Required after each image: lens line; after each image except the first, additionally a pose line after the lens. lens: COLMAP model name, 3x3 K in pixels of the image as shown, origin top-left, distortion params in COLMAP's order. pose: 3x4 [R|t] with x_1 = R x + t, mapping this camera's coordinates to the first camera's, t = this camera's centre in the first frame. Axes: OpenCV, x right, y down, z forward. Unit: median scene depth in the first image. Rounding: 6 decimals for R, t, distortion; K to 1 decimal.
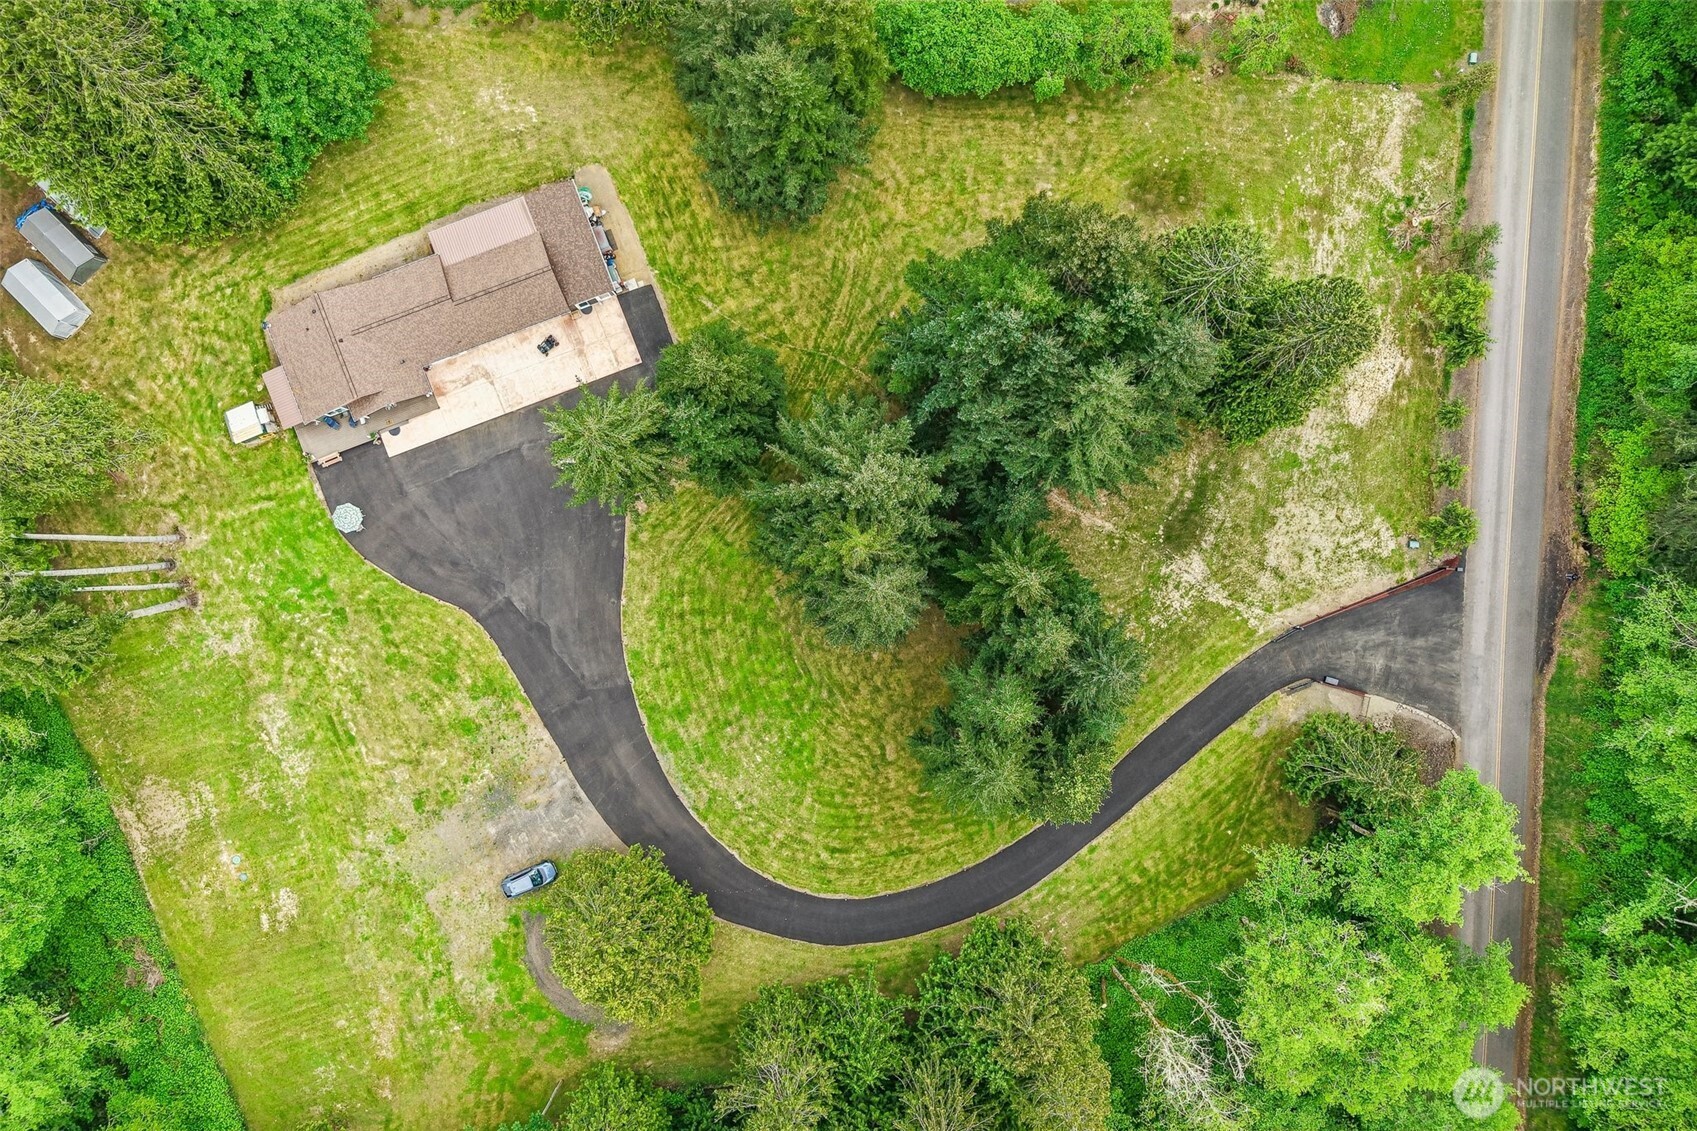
lens RADIAL K [[1178.6, 0, 853.4], [0, 1178.6, 563.3], [0, 0, 1]] dist [0.025669, -0.016287]
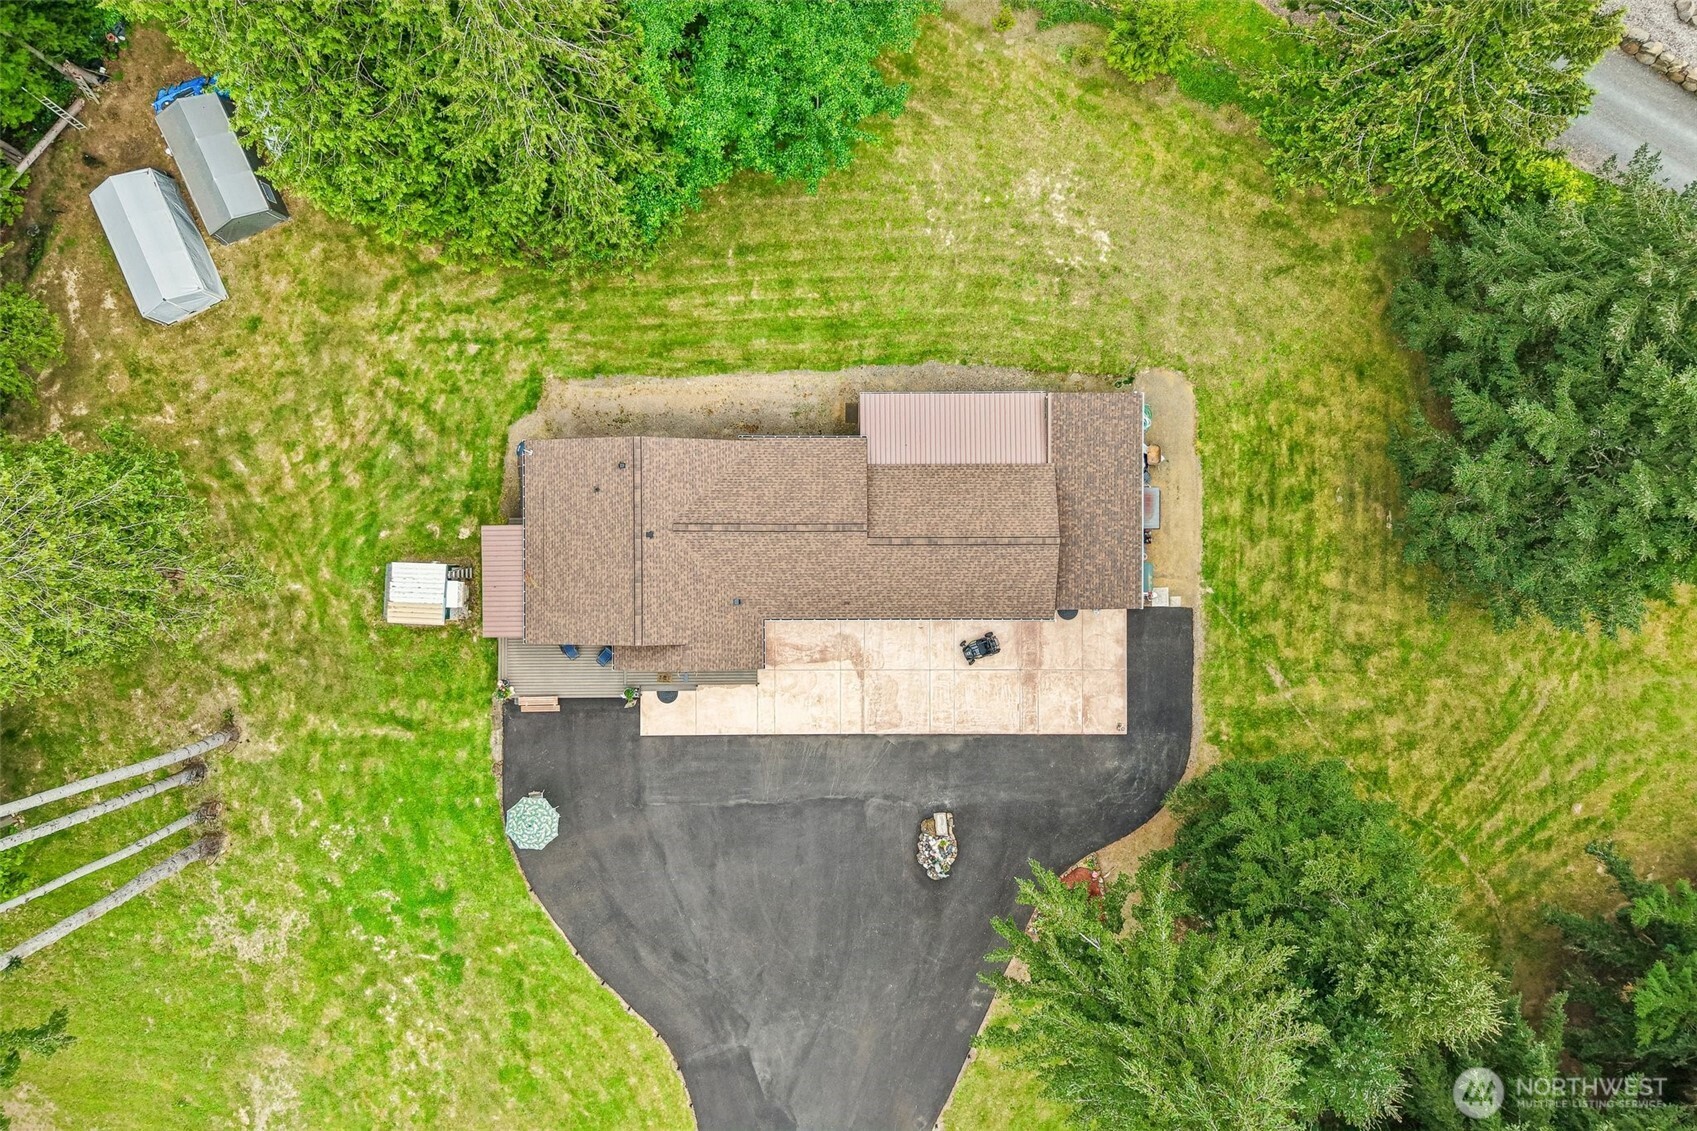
lens RADIAL K [[1178.6, 0, 844.6], [0, 1178.6, 569.9], [0, 0, 1]] dist [0.025669, -0.016287]
pose [[0.935366, 0.353604, 0.007402, -0.333217], [-0.353603, 0.935394, -0.001494, -0.194209], [-0.007452, -0.001220, 0.999971, 0.448663]]
